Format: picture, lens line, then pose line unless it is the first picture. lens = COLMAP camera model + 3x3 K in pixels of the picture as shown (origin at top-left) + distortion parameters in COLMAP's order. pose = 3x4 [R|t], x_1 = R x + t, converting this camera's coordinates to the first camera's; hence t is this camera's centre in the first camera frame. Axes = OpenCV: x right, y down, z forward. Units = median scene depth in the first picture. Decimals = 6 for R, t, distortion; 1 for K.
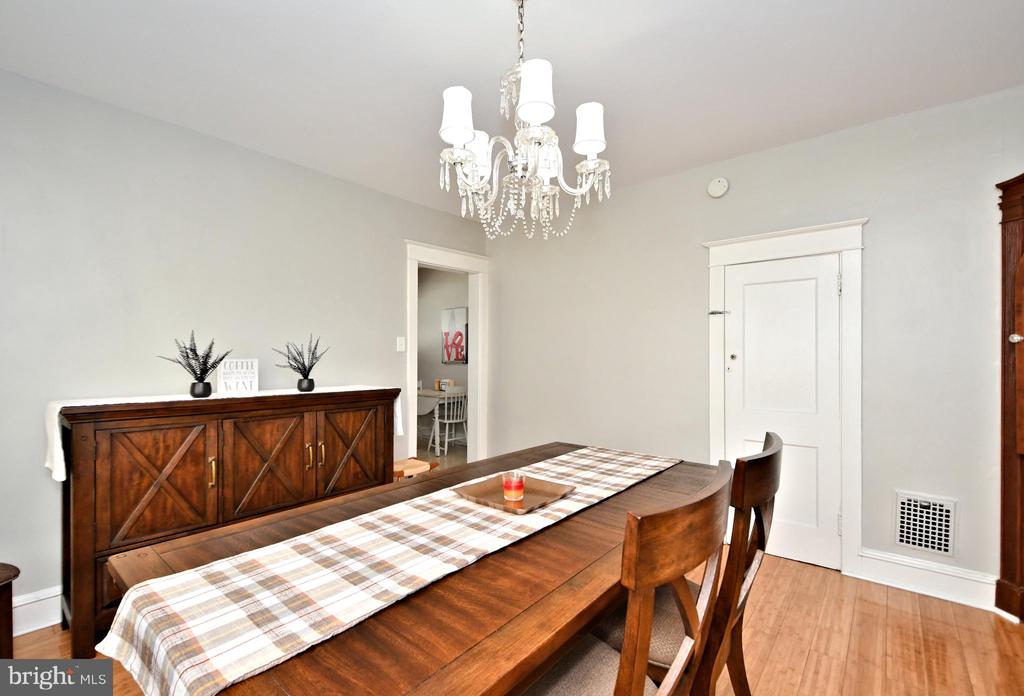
lens RADIAL K [[455.1, 0, 511.4], [0, 455.1, 353.4], [0, 0, 1]] dist [0.003184, 0.000047]
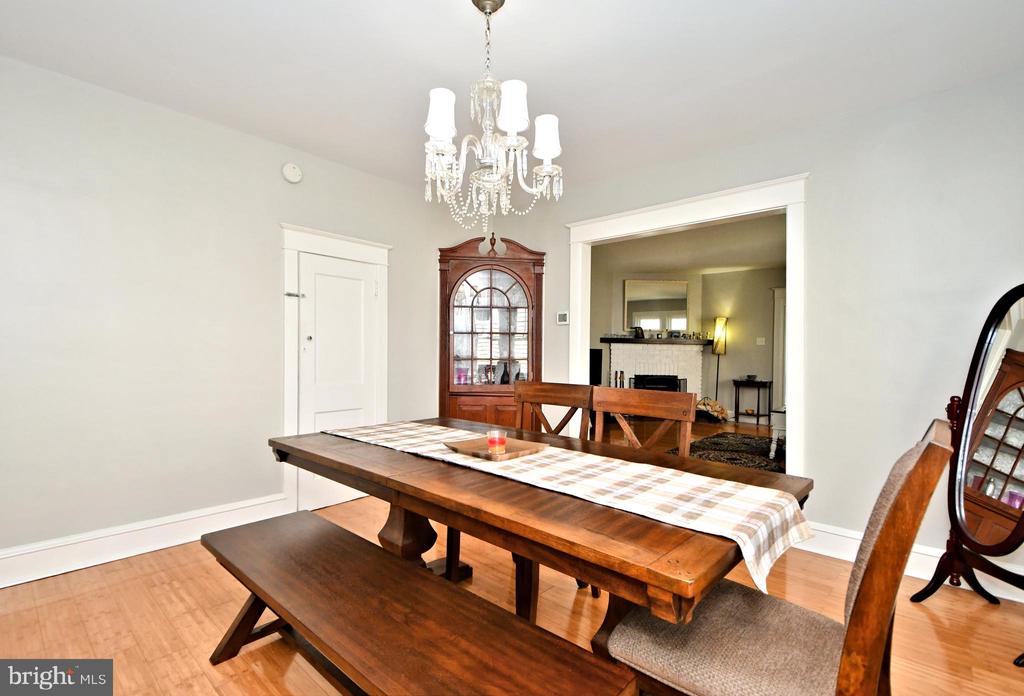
lens RADIAL K [[477.5, 0, 510.9], [0, 477.5, 351.3], [0, 0, 1]] dist [0.000657, 0.000036]
pose [[0.036368, 0.006431, 0.999318, -0.835245], [-0.018707, 0.999808, -0.005753, 0.047043], [-0.999163, -0.018485, 0.036482, 0.640100]]
